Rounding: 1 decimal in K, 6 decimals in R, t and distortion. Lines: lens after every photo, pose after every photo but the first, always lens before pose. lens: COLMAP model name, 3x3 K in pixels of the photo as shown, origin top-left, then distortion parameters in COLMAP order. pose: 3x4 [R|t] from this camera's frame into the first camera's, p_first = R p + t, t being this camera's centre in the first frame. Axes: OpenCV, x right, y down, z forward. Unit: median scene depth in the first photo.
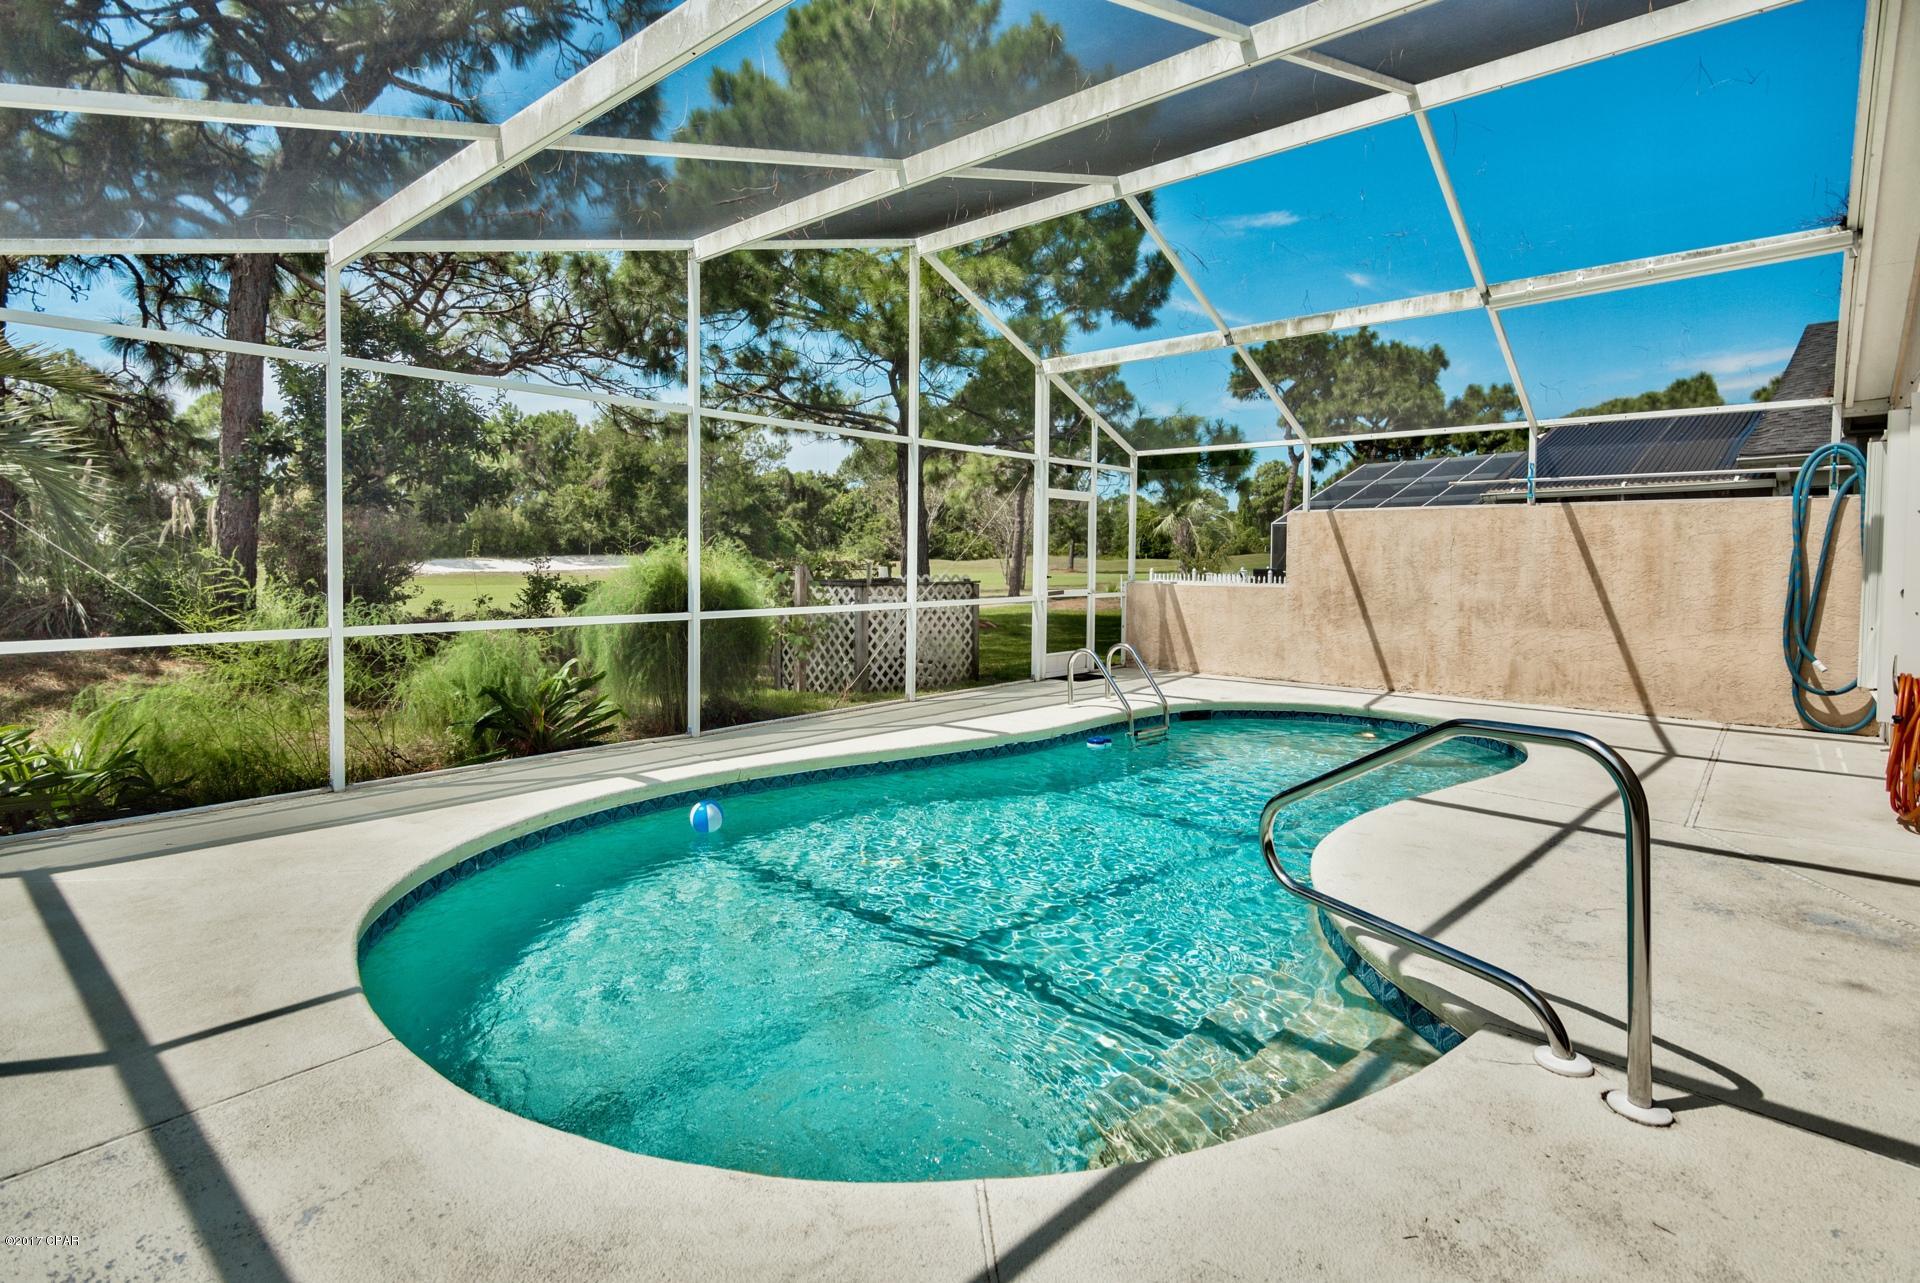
lens RADIAL K [[959.8, 0, 959.8], [0, 959.8, 597.8], [0, 0, 1]] dist [-0.006535, 0.000117]
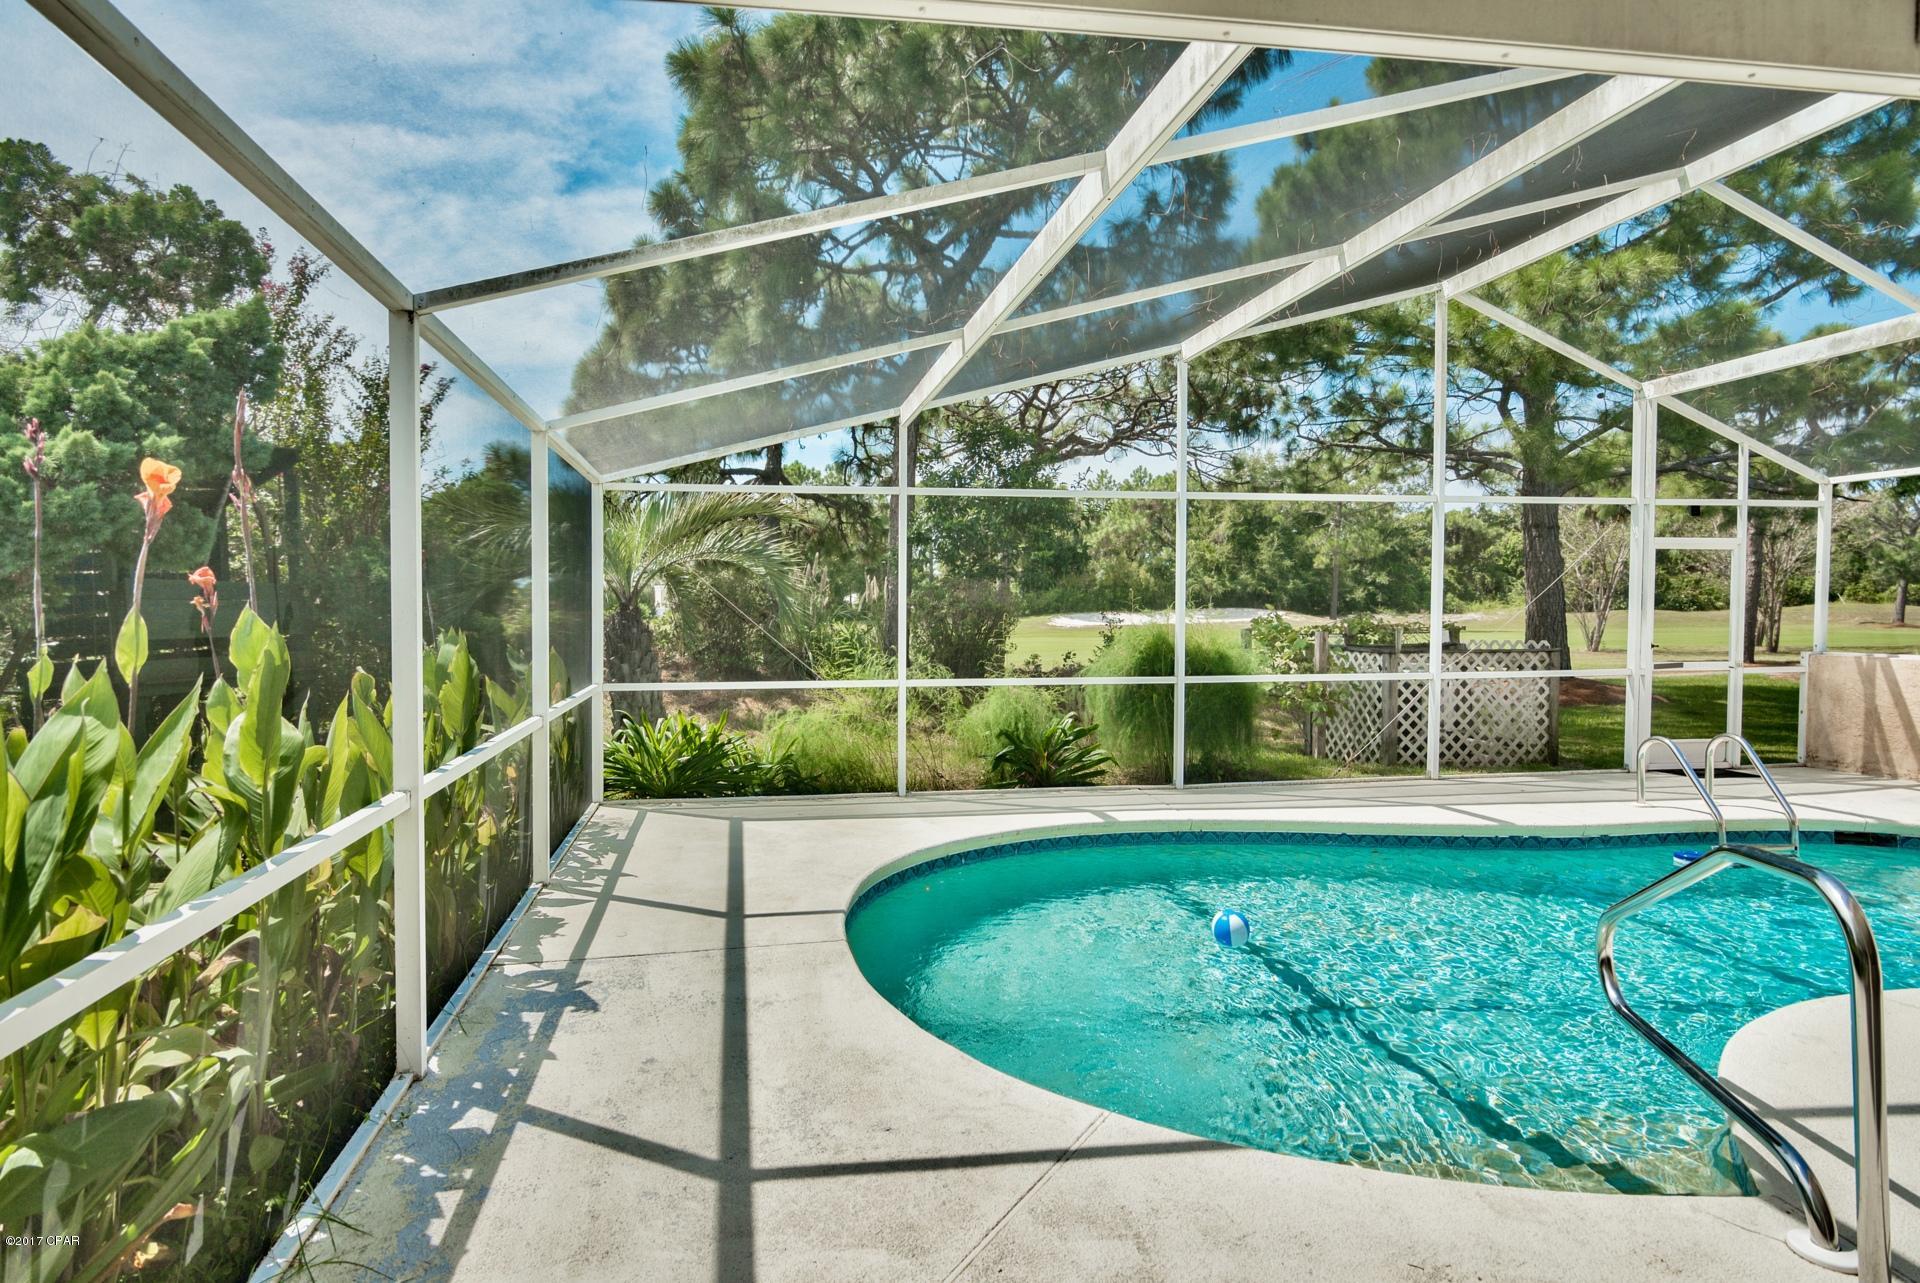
lens RADIAL K [[959.8, 0, 864.0], [0, 959.8, 647.7], [0, 0, 1]] dist [-0.006535, 0.000117]
pose [[0.750764, 0.016949, -0.660353, 0.133482], [-0.018641, 0.999816, 0.004469, -0.012046], [0.660308, 0.008955, 0.750942, -0.056044]]
